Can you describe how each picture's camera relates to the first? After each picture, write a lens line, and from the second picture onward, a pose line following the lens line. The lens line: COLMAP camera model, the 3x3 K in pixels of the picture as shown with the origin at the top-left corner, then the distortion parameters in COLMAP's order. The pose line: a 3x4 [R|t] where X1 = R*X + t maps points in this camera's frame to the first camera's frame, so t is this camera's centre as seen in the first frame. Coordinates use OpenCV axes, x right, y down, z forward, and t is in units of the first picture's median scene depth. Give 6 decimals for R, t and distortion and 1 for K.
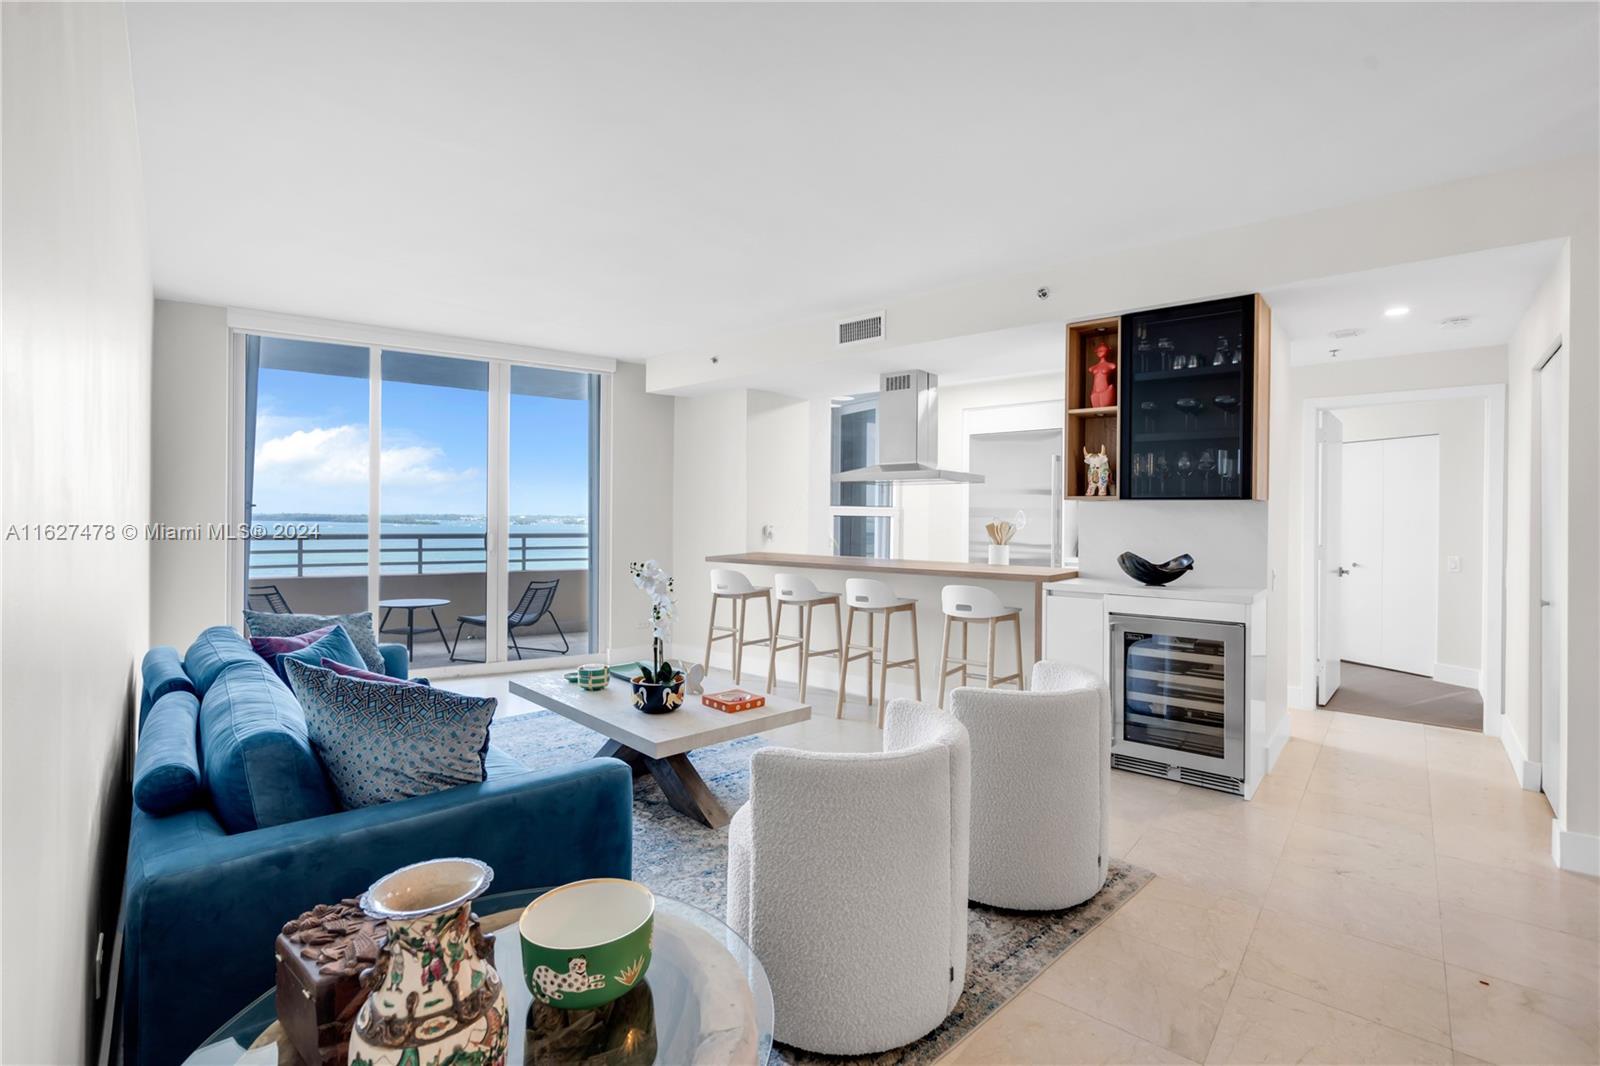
lens RADIAL K [[720.3, 0, 794.7], [0, 720.3, 515.8], [0, 0, 1]] dist [-0.007840, 0.002744]
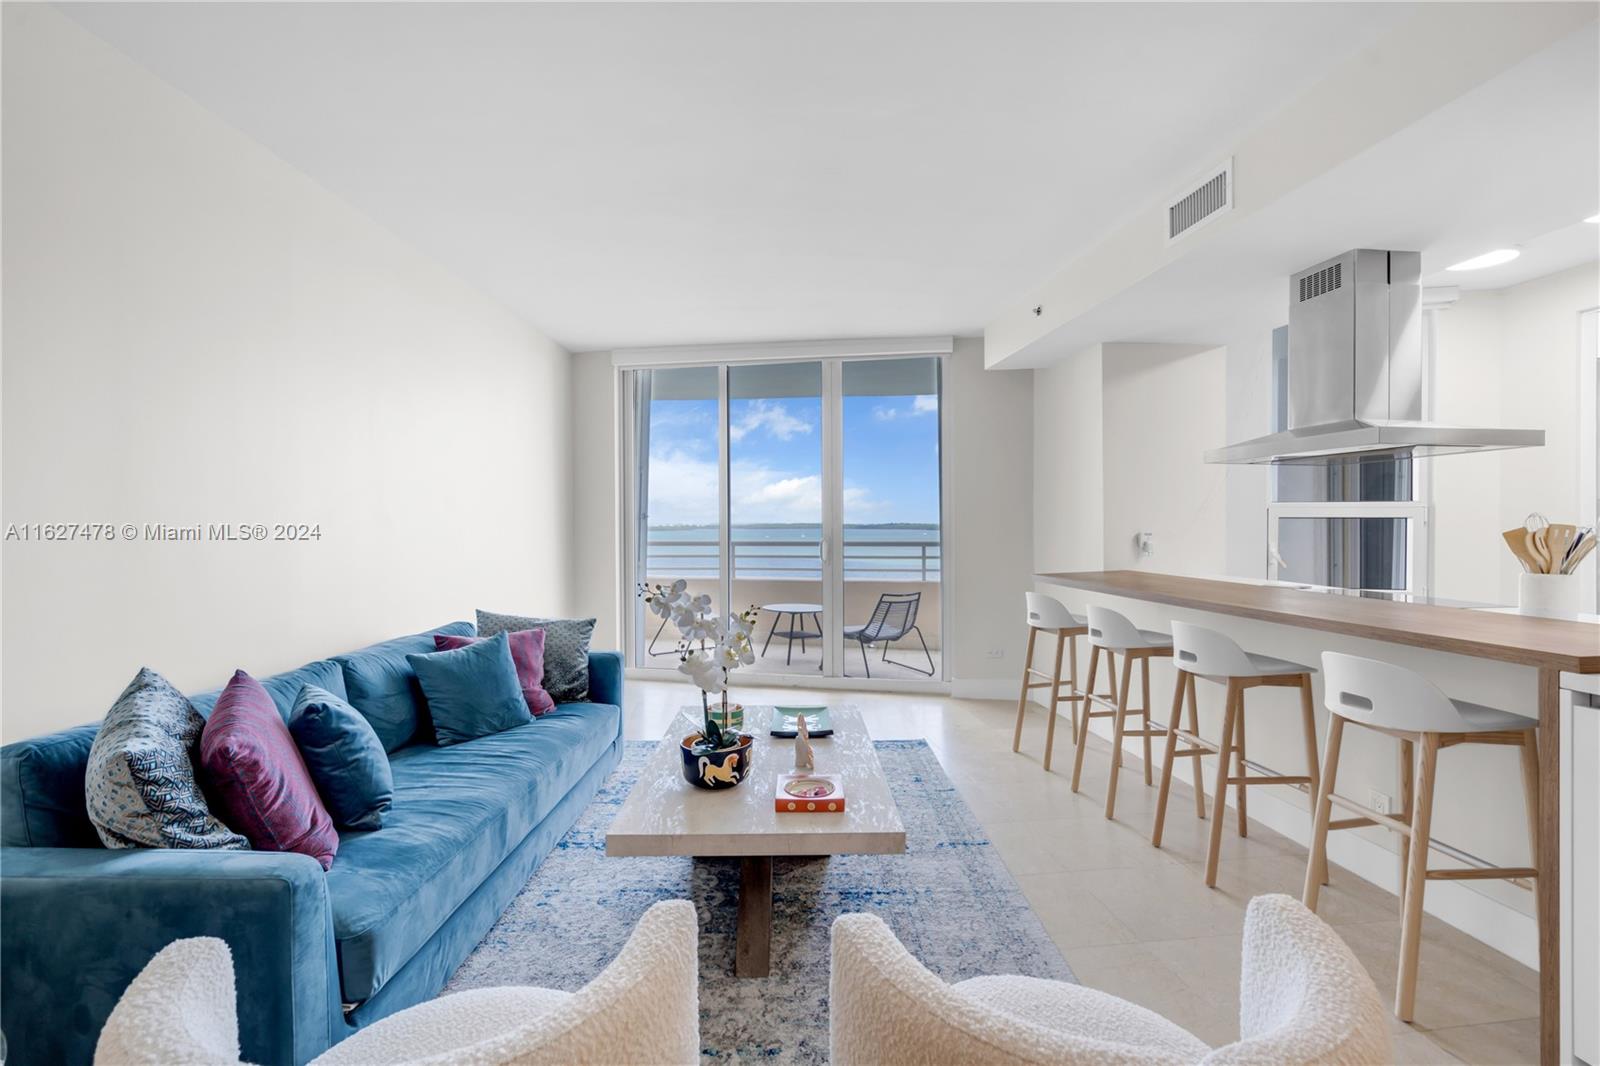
lens RADIAL K [[720.3, 0, 799.7], [0, 720.3, 527.5], [0, 0, 1]] dist [-0.007840, 0.002744]
pose [[0.740061, -0.006984, -0.672504, 0.187713], [0.011566, 0.999930, 0.002344, 0.002710], [0.672441, -0.009512, 0.740090, 0.254746]]
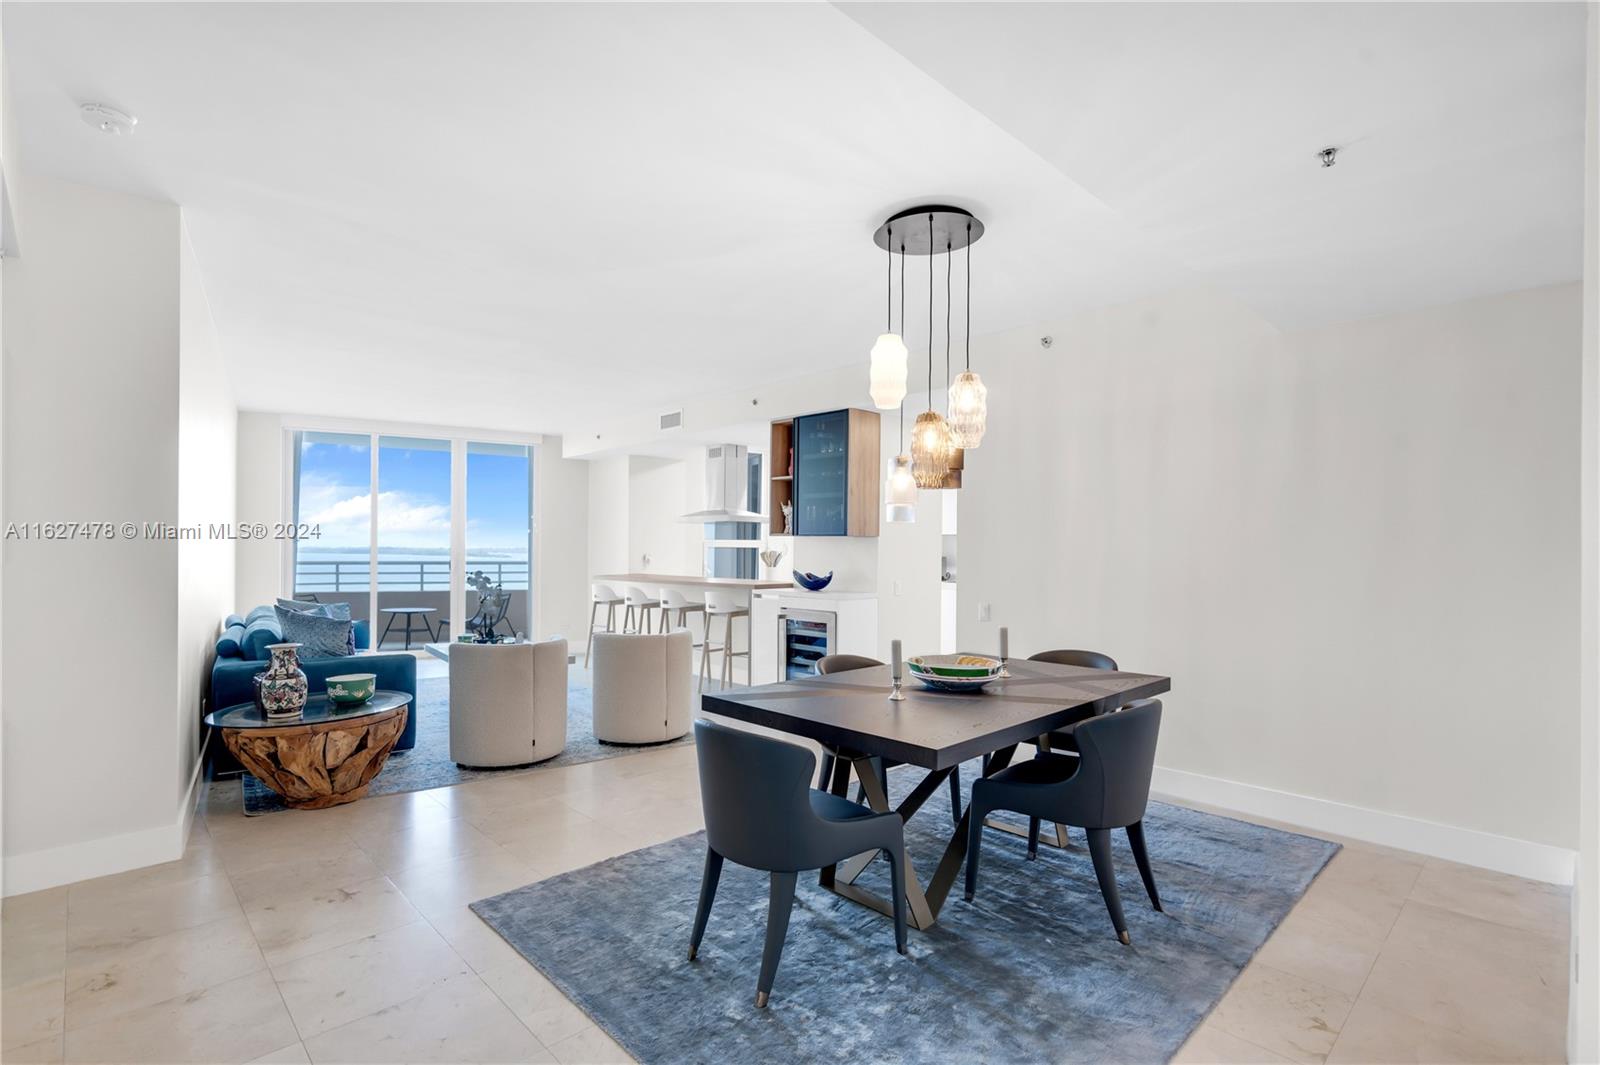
lens RADIAL K [[720.3, 0, 763.7], [0, 720.3, 543.6], [0, 0, 1]] dist [-0.007840, 0.002744]
pose [[0.993246, -0.002579, -0.115999, 0.344466], [0.001761, 0.999973, -0.007159, 0.003537], [0.116015, 0.006907, 0.993223, -0.339789]]
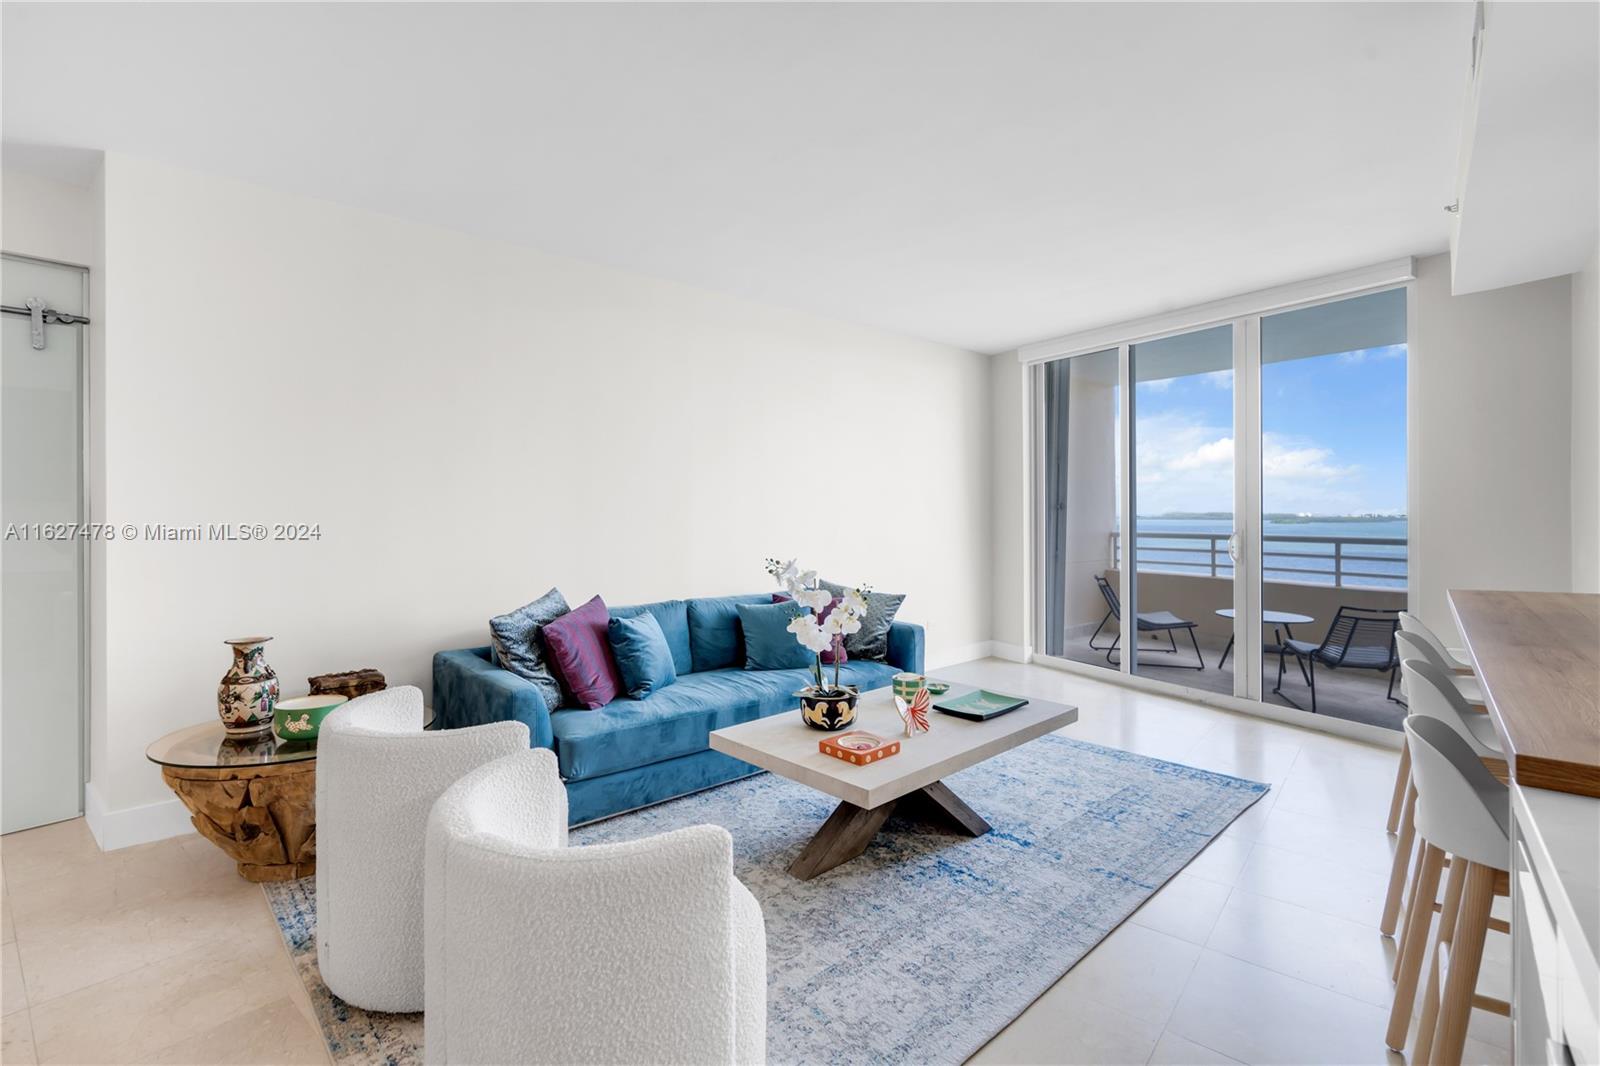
lens RADIAL K [[720.3, 0, 796.8], [0, 720.3, 516.8], [0, 0, 1]] dist [-0.007840, 0.002744]
pose [[0.009921, -0.004460, -0.999941, 0.357473], [0.001713, 0.999989, -0.004443, 0.005285], [0.999949, -0.001669, 0.009928, 0.475297]]
